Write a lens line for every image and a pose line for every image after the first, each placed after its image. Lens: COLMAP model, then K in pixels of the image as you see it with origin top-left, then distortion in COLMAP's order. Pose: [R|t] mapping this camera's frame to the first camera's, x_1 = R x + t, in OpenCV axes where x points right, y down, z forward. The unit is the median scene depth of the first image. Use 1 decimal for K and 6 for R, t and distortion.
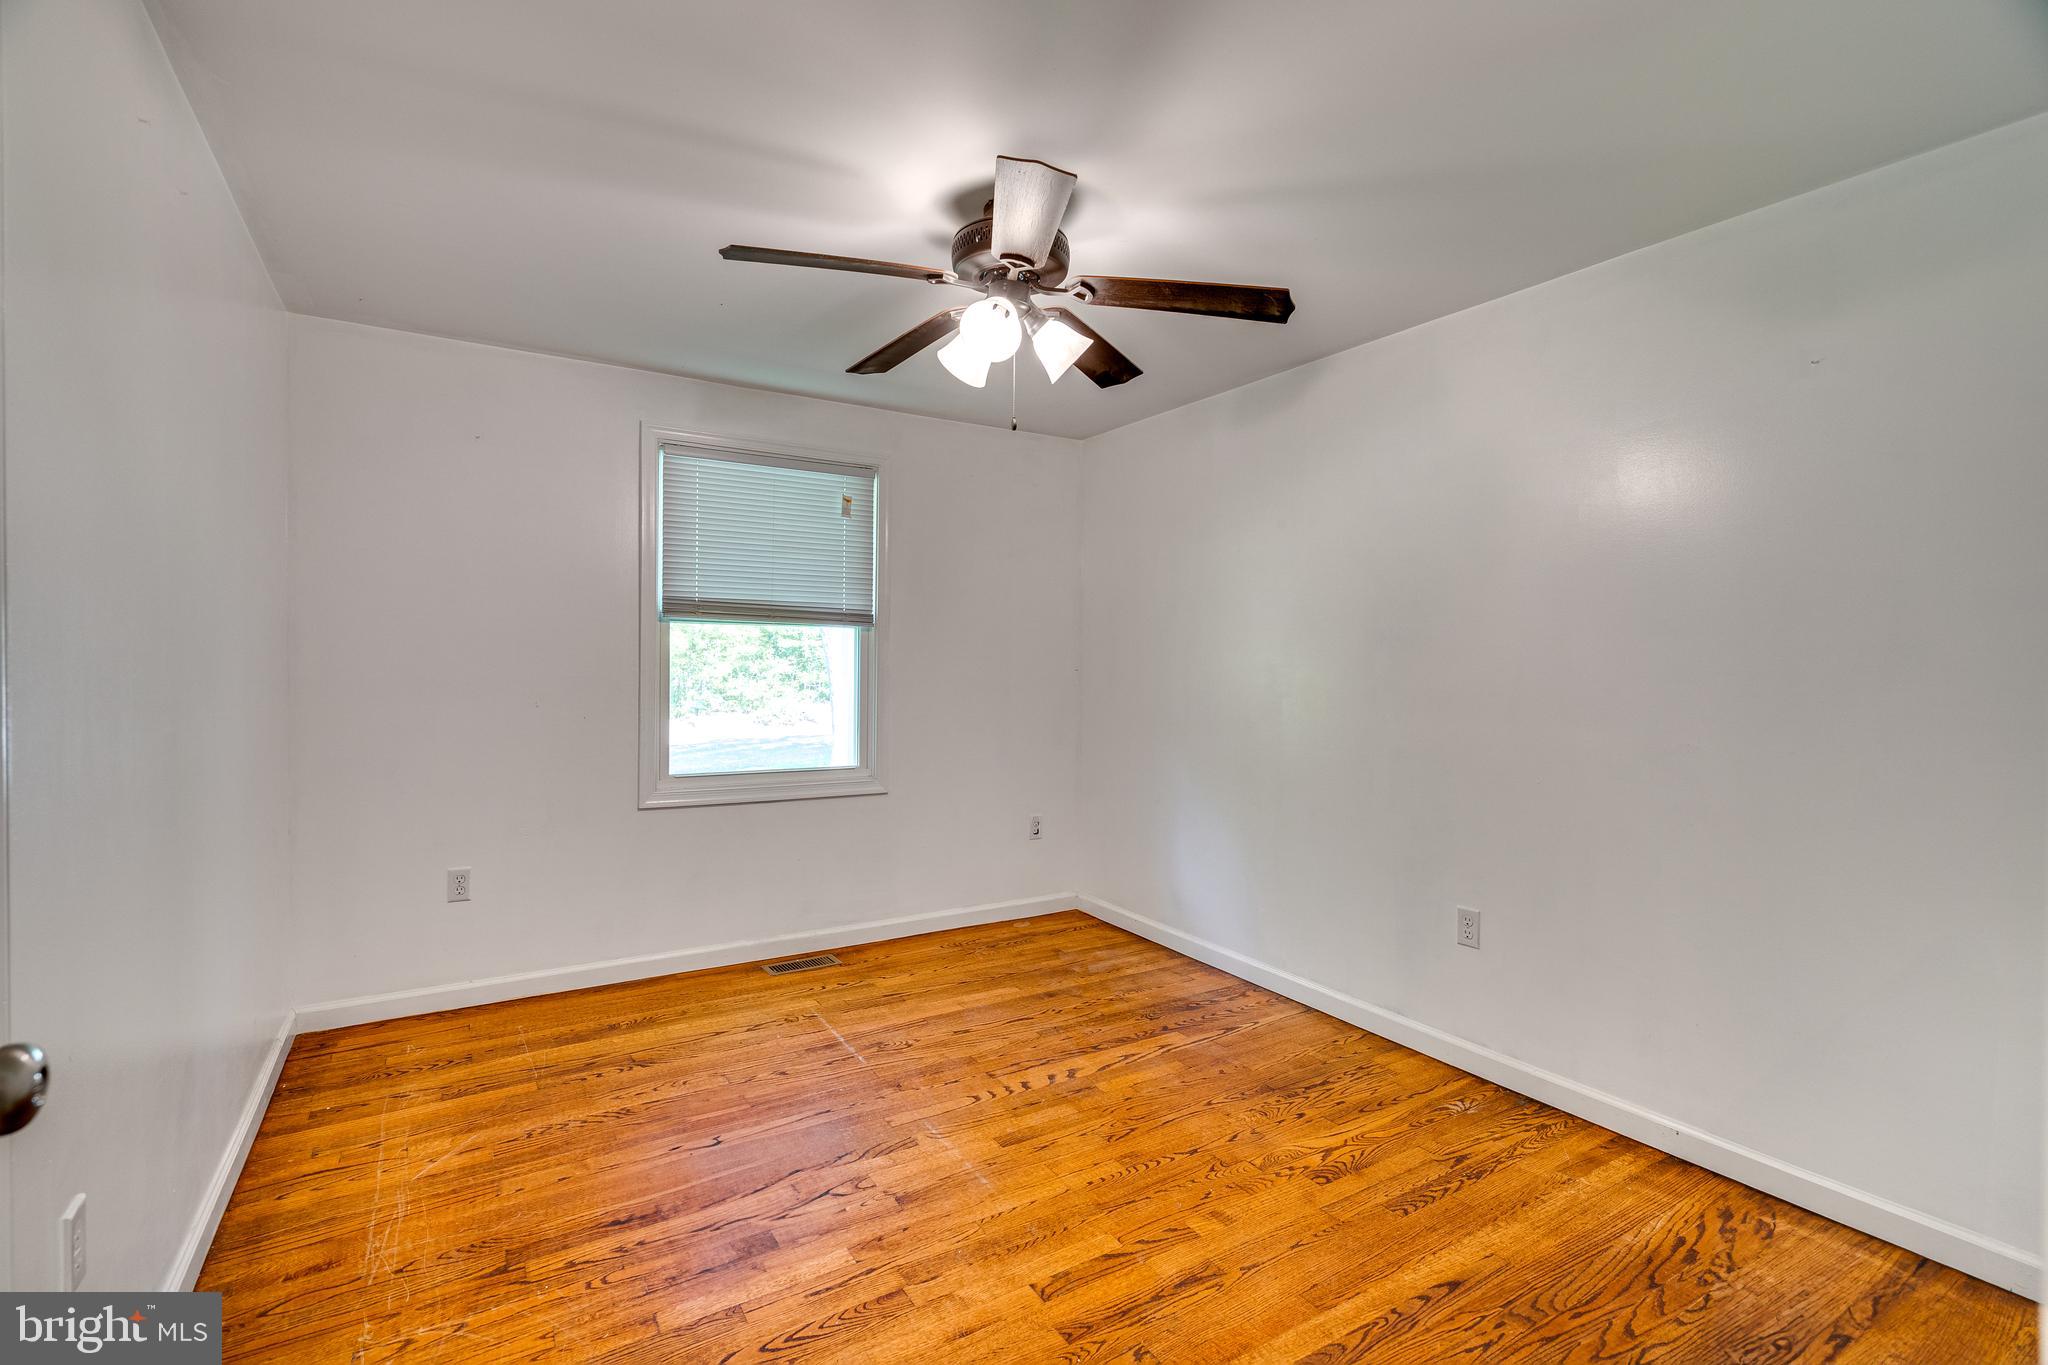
lens RADIAL K [[939.9, 0, 1017.6], [0, 939.9, 668.2], [0, 0, 1]] dist [-0.000170, 0.000455]
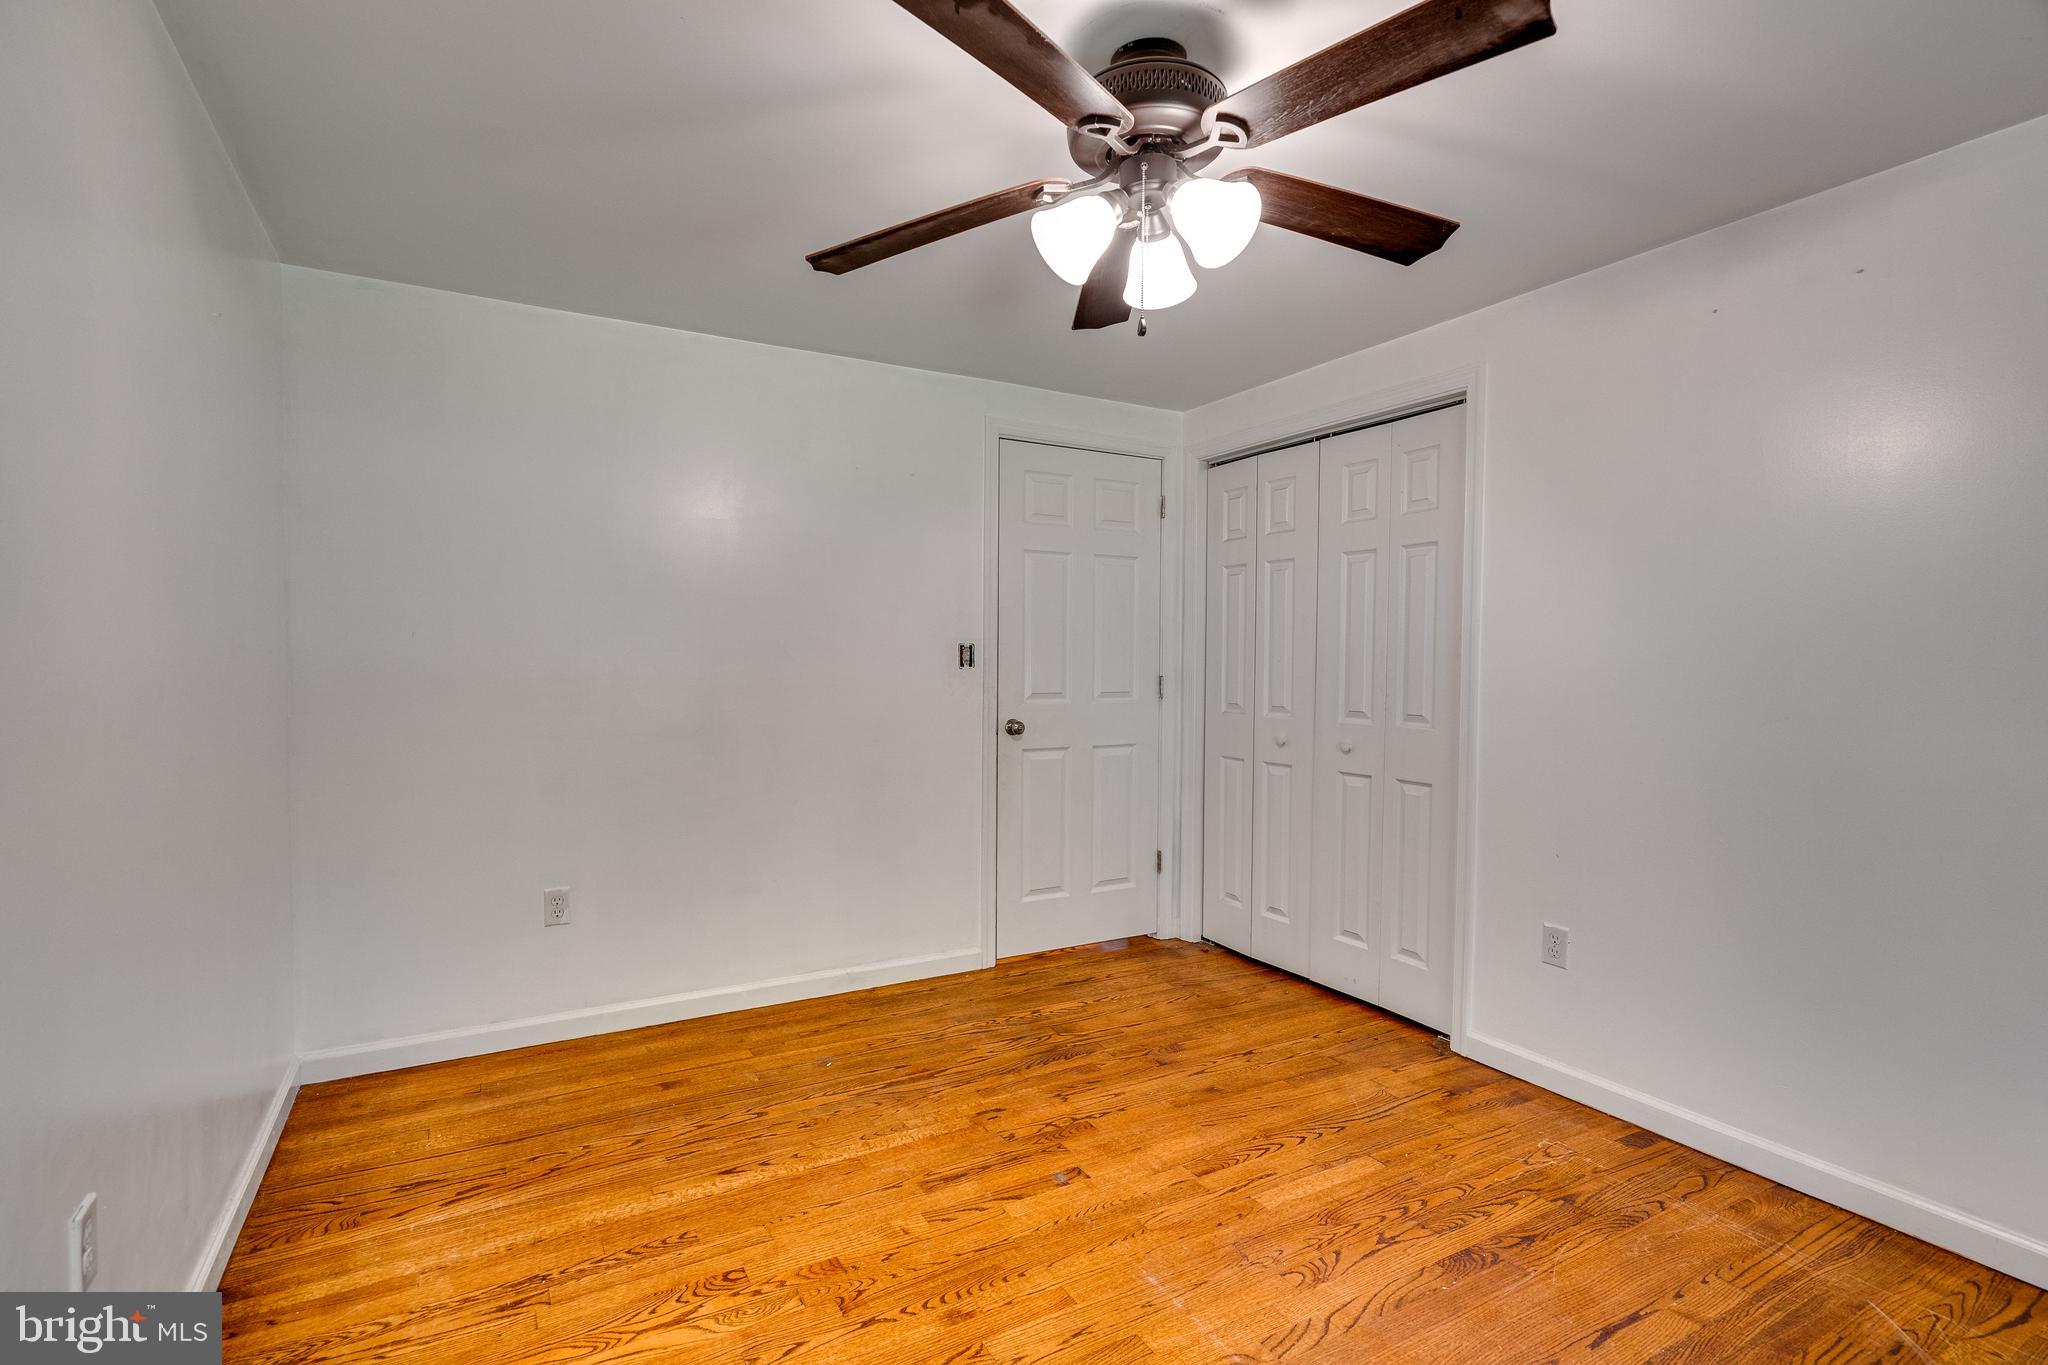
lens RADIAL K [[939.9, 0, 1017.6], [0, 939.9, 668.2], [0, 0, 1]] dist [-0.000170, 0.000455]
pose [[-0.999130, -0.017453, 0.037880, 0.062727], [-0.016653, 0.999634, 0.021324, -0.000316], [-0.038238, 0.020675, -0.999055, 1.931658]]
